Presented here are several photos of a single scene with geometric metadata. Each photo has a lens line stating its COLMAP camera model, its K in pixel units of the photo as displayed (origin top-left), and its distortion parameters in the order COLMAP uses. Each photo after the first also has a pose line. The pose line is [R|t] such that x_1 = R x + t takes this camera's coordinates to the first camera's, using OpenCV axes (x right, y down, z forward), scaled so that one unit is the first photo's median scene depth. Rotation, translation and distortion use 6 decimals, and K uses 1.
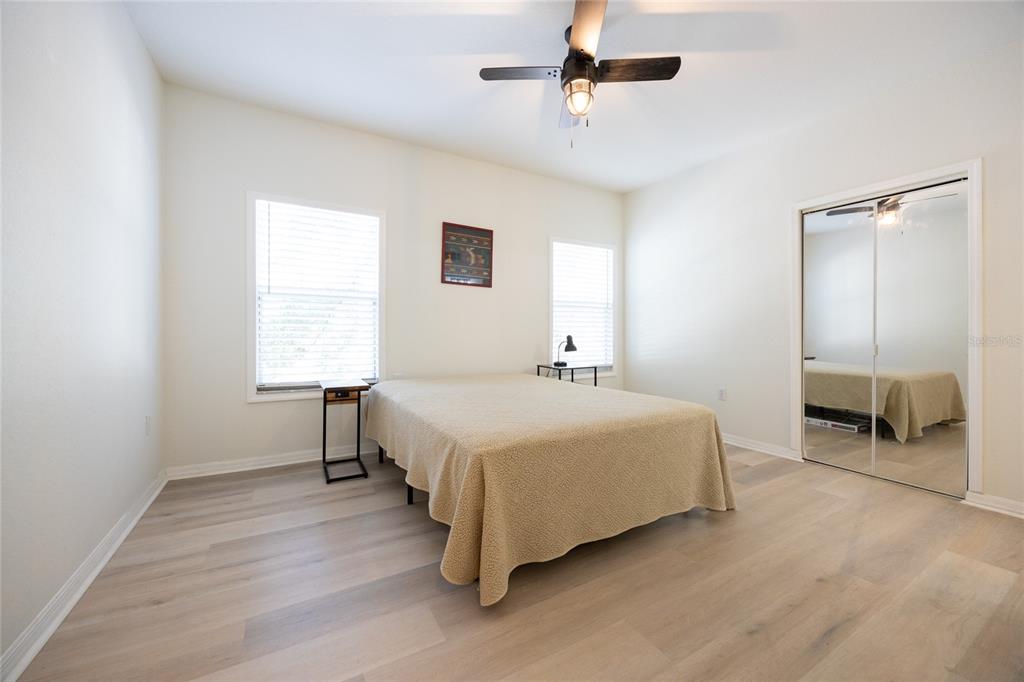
lens RADIAL K [[394.9, 0, 517.0], [0, 394.9, 335.1], [0, 0, 1]] dist [-0.007811, 0.000671]
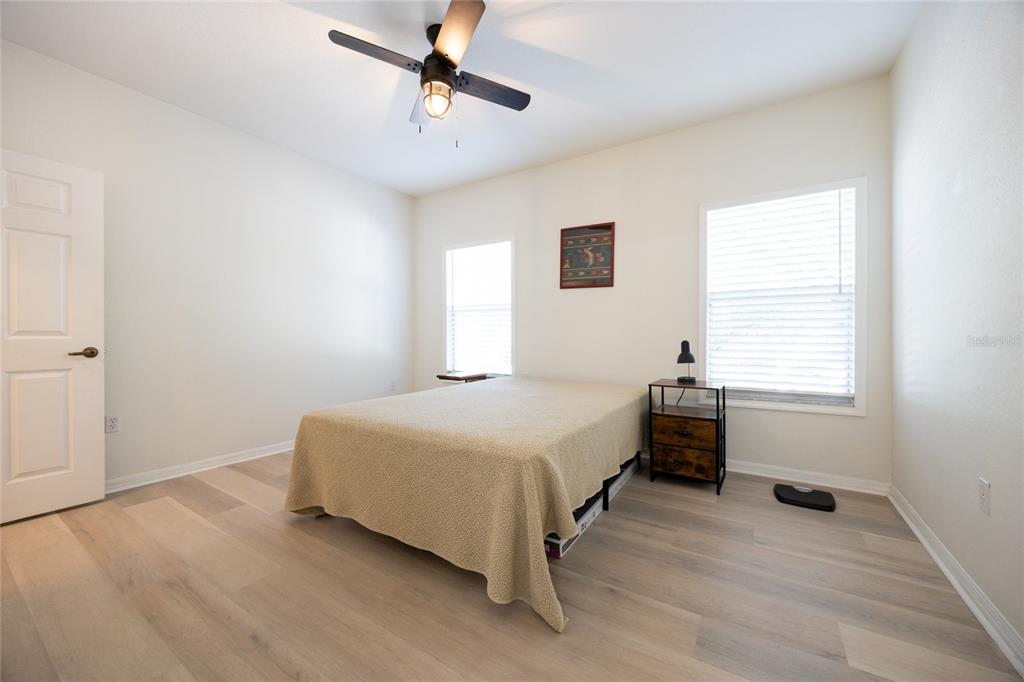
lens RADIAL K [[394.9, 0, 516.1], [0, 394.9, 337.8], [0, 0, 1]] dist [-0.007811, 0.000671]
pose [[0.458419, 0.001895, -0.888734, 0.645412], [-0.005441, 0.999985, -0.000675, -0.002519], [0.888720, 0.005145, 0.458422, 0.408185]]
